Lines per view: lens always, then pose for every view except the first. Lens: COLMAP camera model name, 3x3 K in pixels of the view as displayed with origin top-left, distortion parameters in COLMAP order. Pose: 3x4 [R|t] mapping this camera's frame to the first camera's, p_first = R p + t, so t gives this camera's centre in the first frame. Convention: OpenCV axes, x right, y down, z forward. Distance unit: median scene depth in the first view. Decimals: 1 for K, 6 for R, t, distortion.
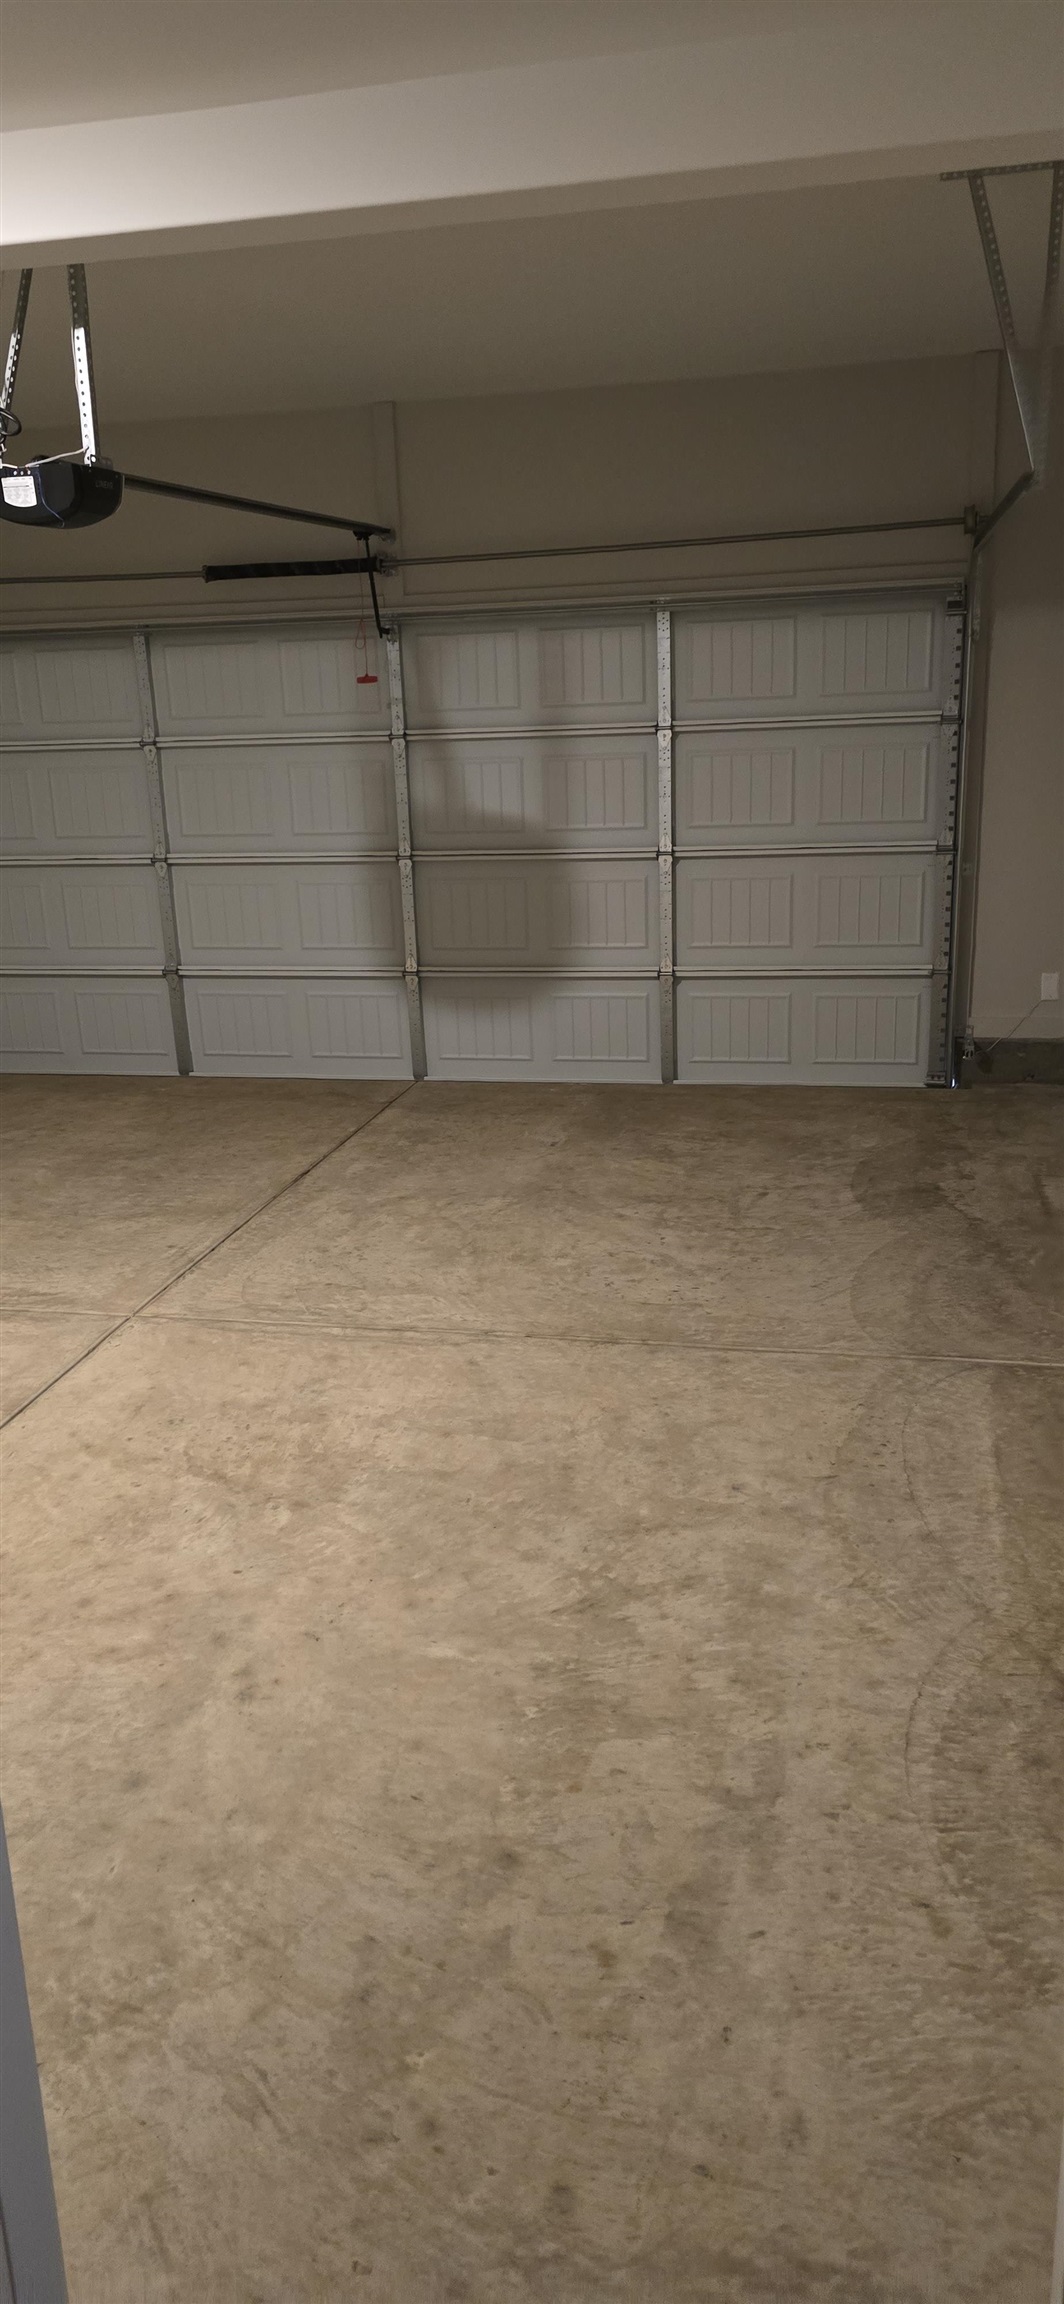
lens RADIAL K [[1548.9, 0, 508.2], [0, 1548.9, 1136.8], [0, 0, 1]] dist [0.048826, -0.050859]
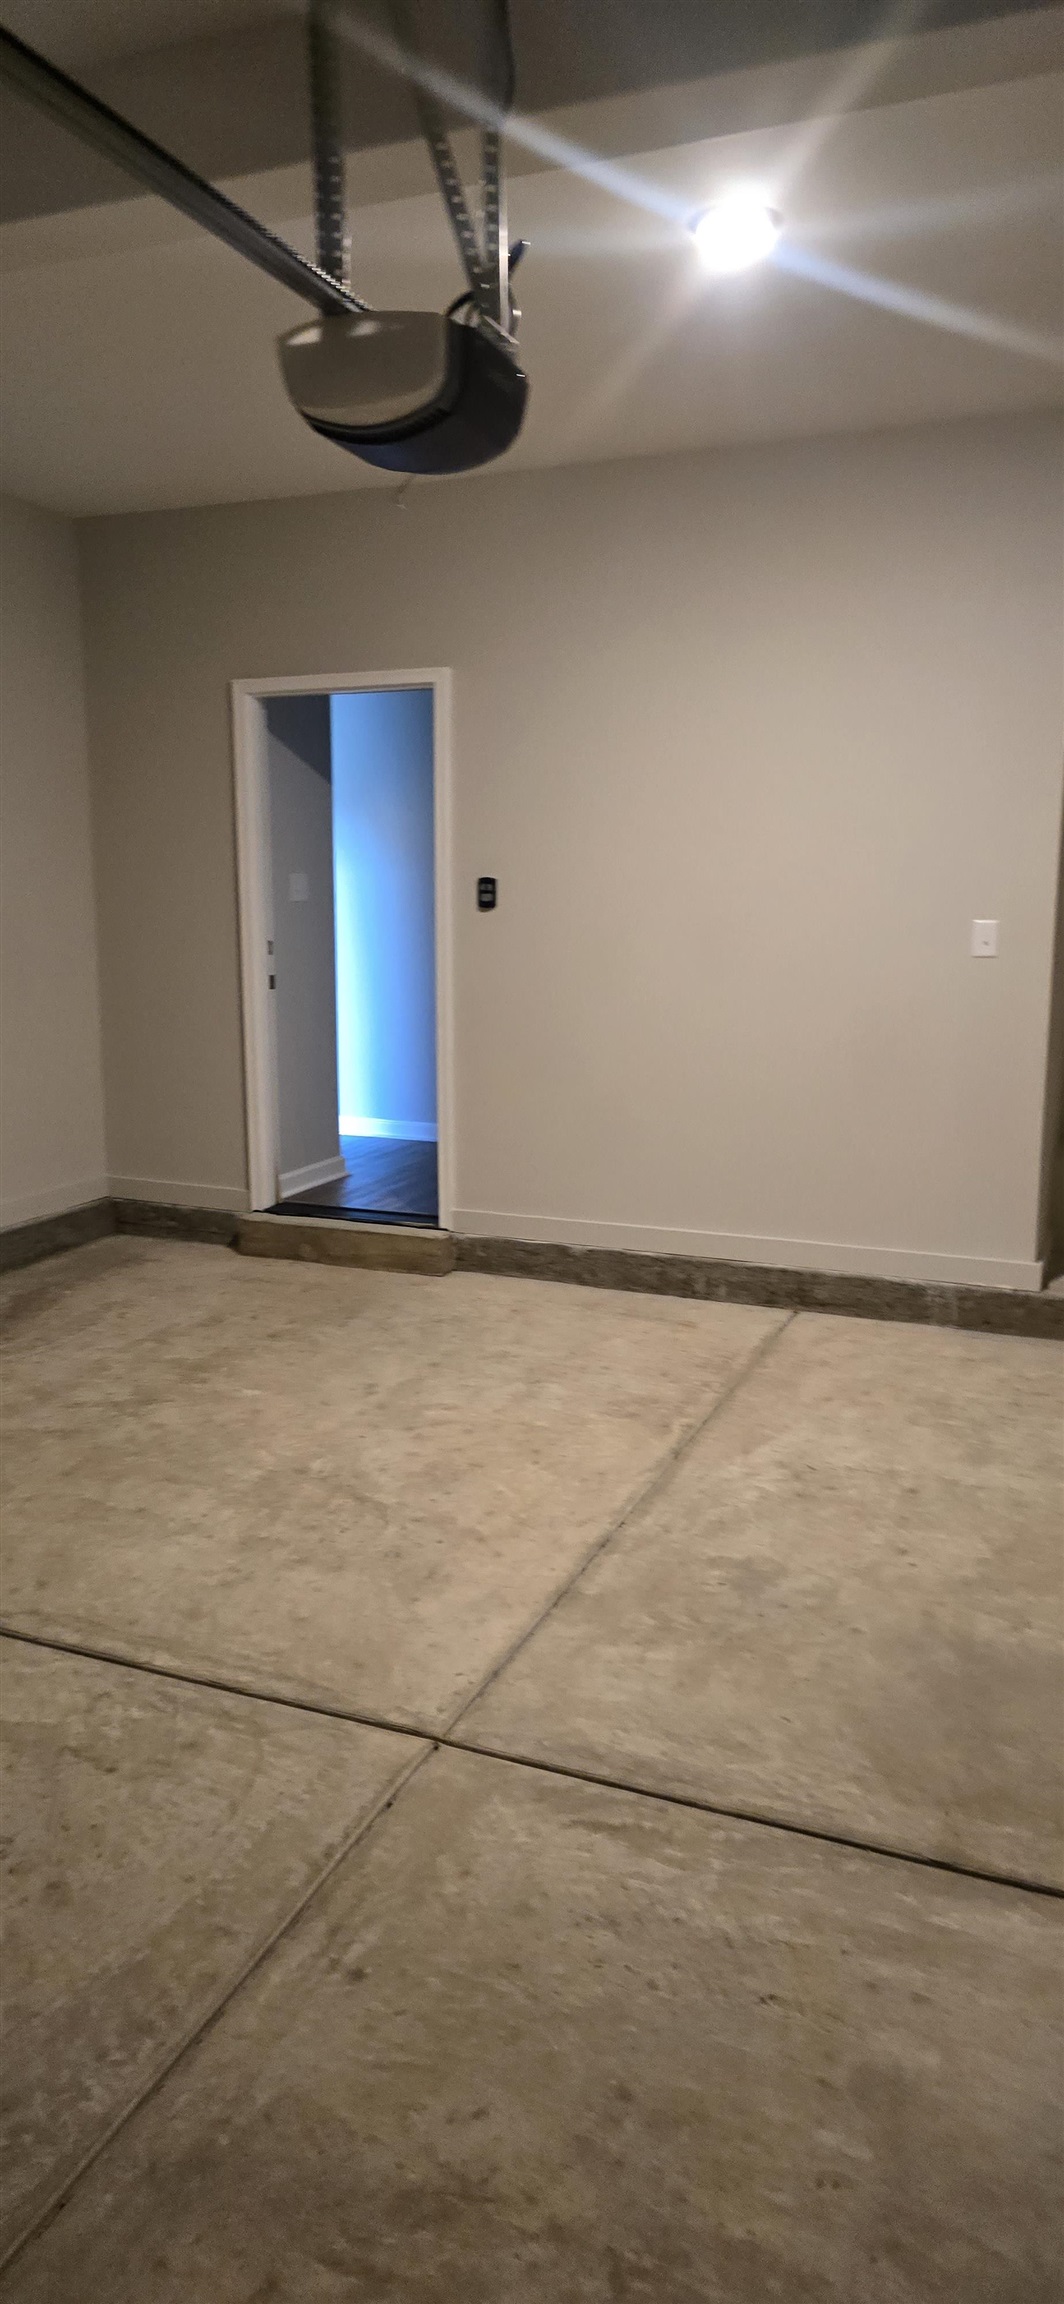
lens RADIAL K [[1548.9, 0, 508.2], [0, 1548.9, 1136.8], [0, 0, 1]] dist [0.048826, -0.050859]
pose [[-0.983168, 0.000368, 0.182702, -0.480127], [0.078698, 0.903325, 0.421676, -0.461071], [-0.164884, 0.428957, -0.888149, 1.811906]]
